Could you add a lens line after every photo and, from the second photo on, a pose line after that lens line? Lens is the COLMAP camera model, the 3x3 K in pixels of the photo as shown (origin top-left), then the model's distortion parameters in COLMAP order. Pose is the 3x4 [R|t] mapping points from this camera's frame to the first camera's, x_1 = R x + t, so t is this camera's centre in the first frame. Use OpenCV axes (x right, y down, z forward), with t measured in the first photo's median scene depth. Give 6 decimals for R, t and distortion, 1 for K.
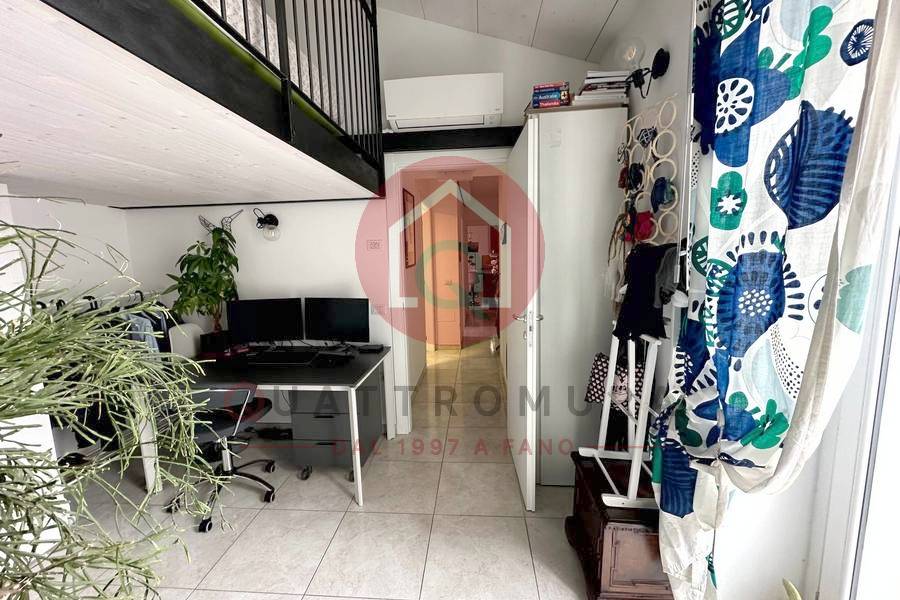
lens RADIAL K [[357.7, 0, 448.9], [0, 357.7, 300.7], [0, 0, 1]] dist [-0.005841, 0.001223]
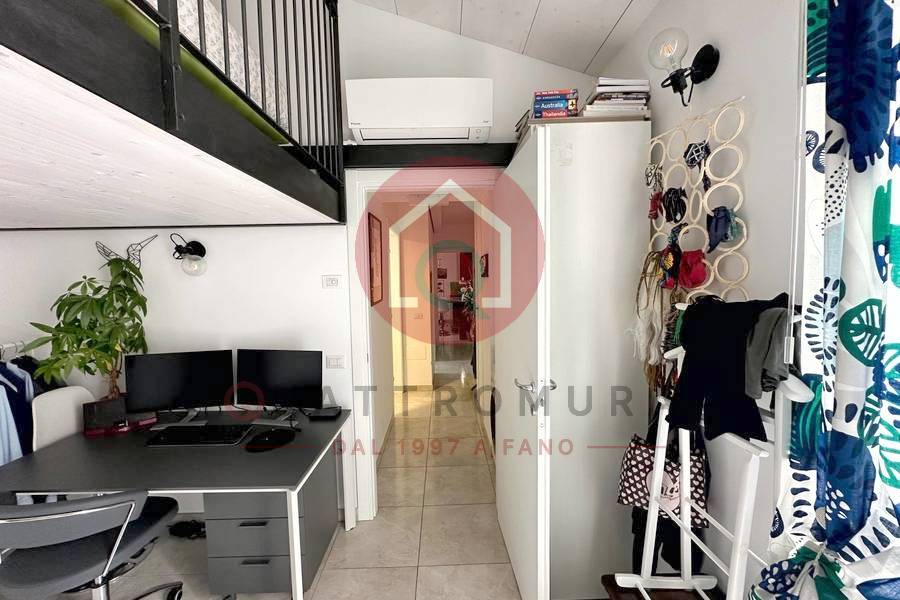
lens RADIAL K [[357.7, 0, 448.9], [0, 357.7, 299.6], [0, 0, 1]] dist [-0.005841, 0.001223]
pose [[0.995393, 0.000091, 0.095882, -0.027425], [0.006434, 0.997682, -0.067744, -0.066877], [-0.095666, 0.068049, 0.993085, 0.208755]]
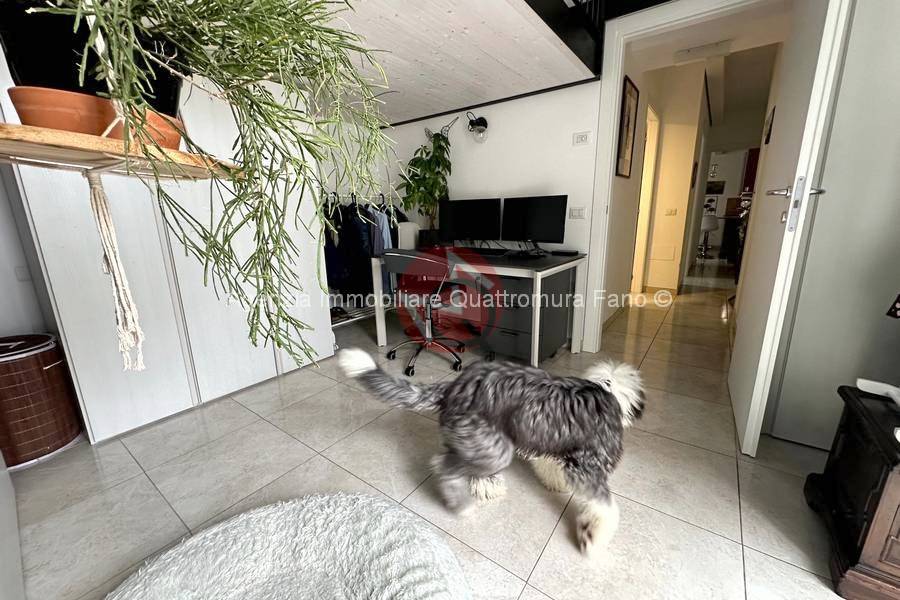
lens RADIAL K [[357.7, 0, 448.2], [0, 357.7, 300.8], [0, 0, 1]] dist [-0.005841, 0.001223]
pose [[0.846981, 0.132433, -0.514863, 0.028188], [-0.073444, 0.988337, 0.133402, 0.173788], [0.526525, -0.075175, 0.846829, 0.032810]]
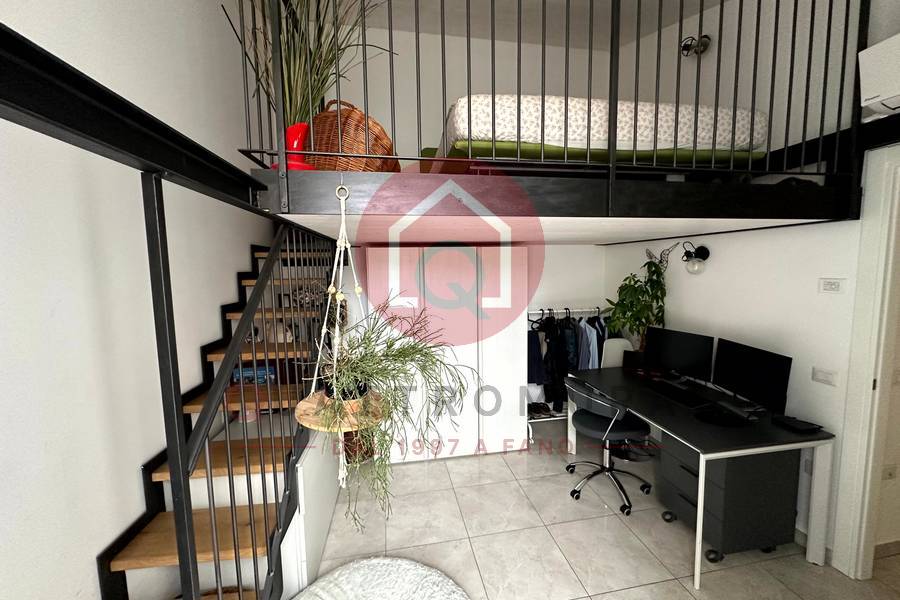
lens RADIAL K [[357.7, 0, 451.2], [0, 357.7, 302.3], [0, 0, 1]] dist [-0.005841, 0.001223]
pose [[0.254671, 0.116528, -0.959981, 0.311547], [-0.117449, 0.989091, 0.088904, -0.109850], [0.959869, 0.090107, 0.265579, 0.114332]]
